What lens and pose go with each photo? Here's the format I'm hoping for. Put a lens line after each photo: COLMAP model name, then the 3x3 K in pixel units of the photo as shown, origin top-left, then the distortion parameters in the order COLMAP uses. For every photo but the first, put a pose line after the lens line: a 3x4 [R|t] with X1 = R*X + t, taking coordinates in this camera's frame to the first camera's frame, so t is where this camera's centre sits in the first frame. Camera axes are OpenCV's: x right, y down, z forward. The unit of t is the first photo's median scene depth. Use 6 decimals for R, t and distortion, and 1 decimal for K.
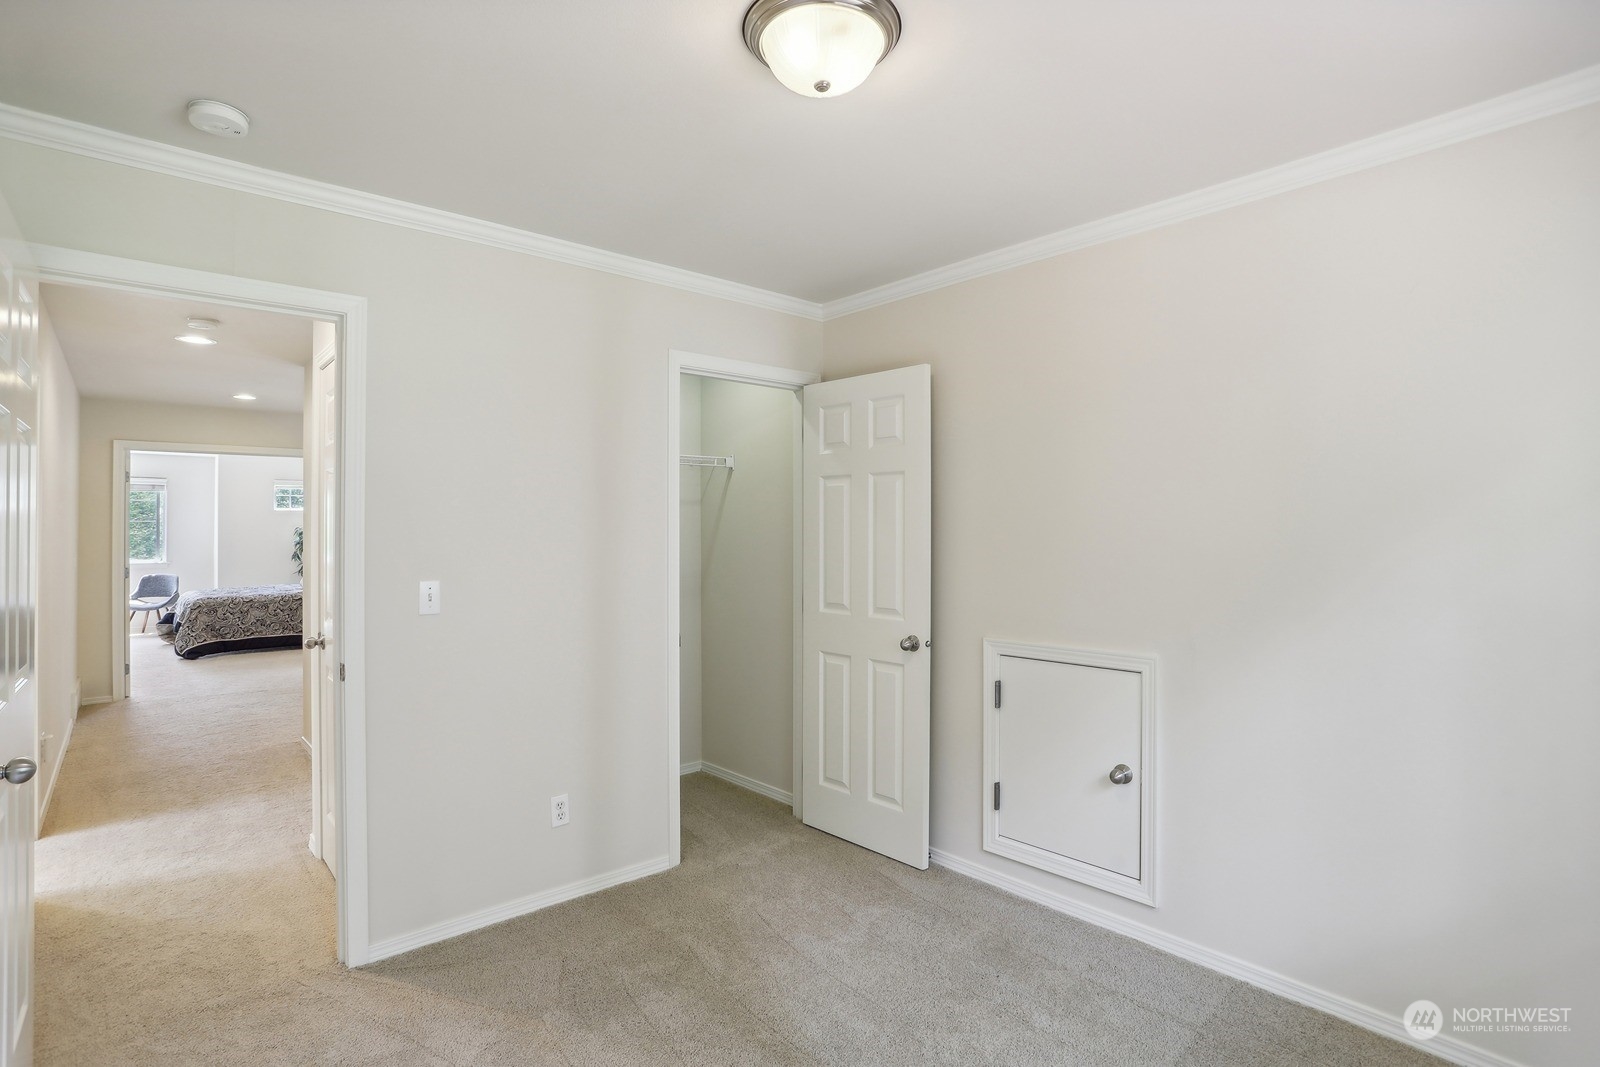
lens RADIAL K [[834.3, 0, 795.2], [0, 834.3, 522.5], [0, 0, 1]] dist [-0.067715, 0.026146]
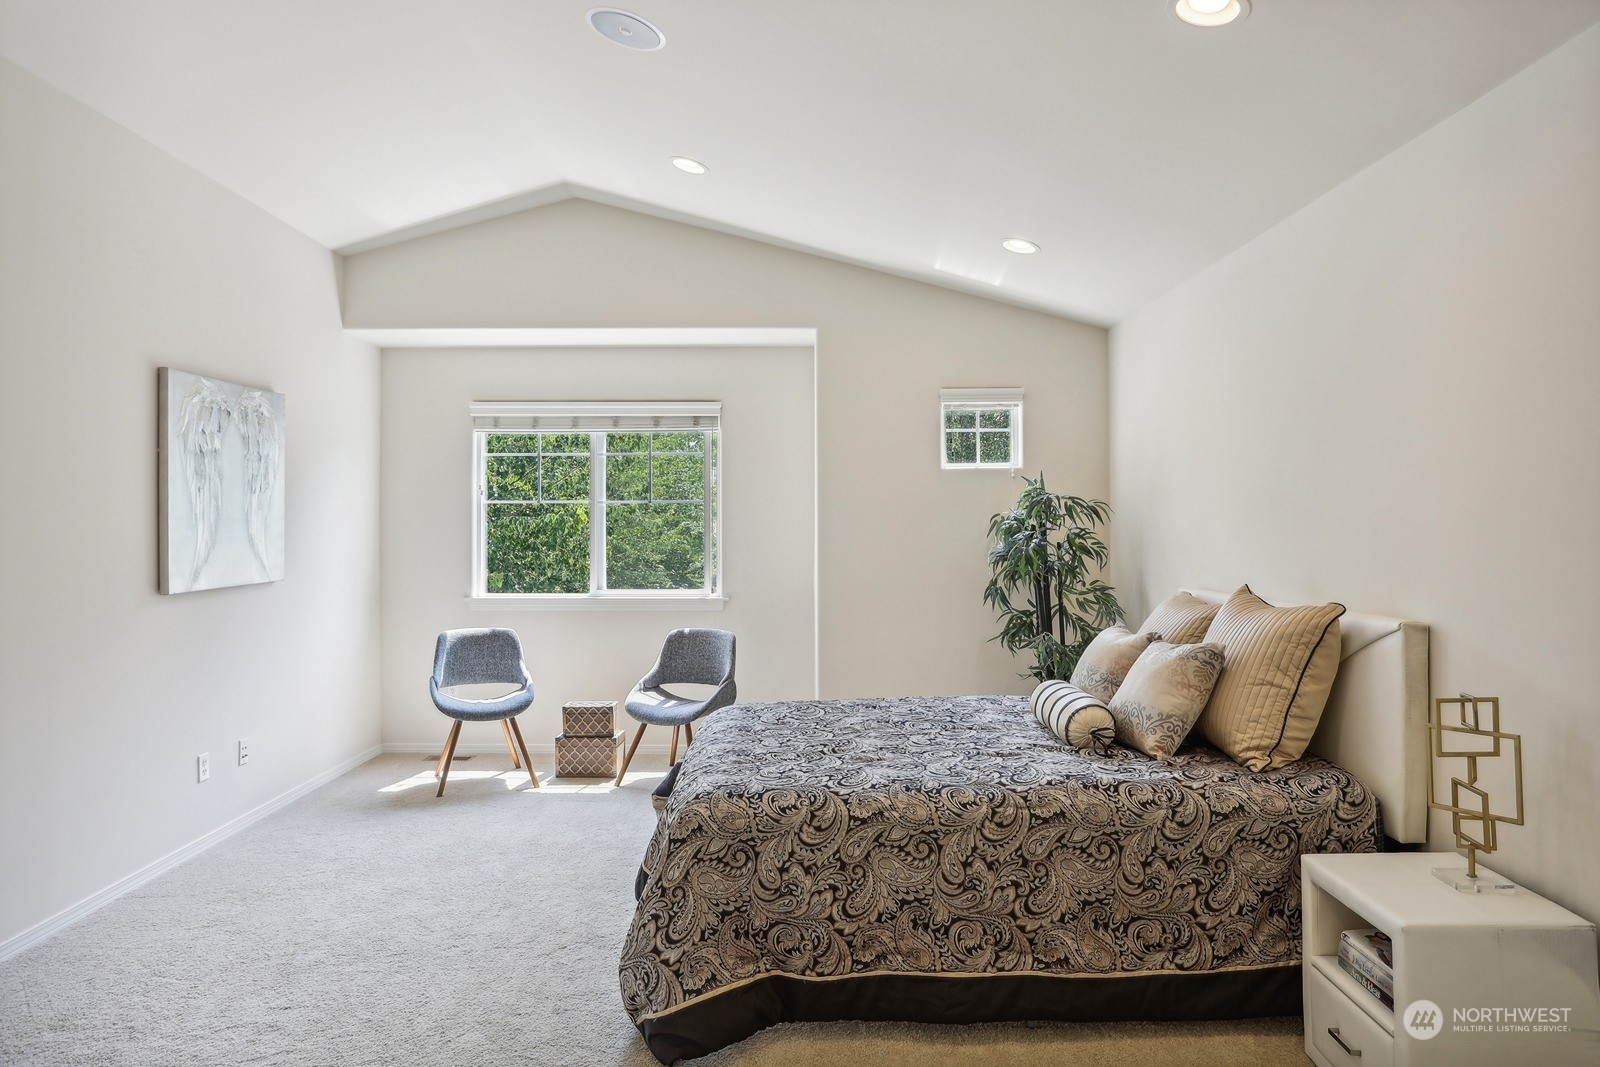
lens RADIAL K [[798.2, 0, 798.4], [0, 798.2, 526.3], [0, 0, 1]] dist [-0.063402, 0.032401]
pose [[0.748508, -0.002495, -0.663121, -0.520958], [0.014138, 0.999826, 0.012197, 0.006331], [0.662975, -0.018505, 0.748413, 0.794944]]
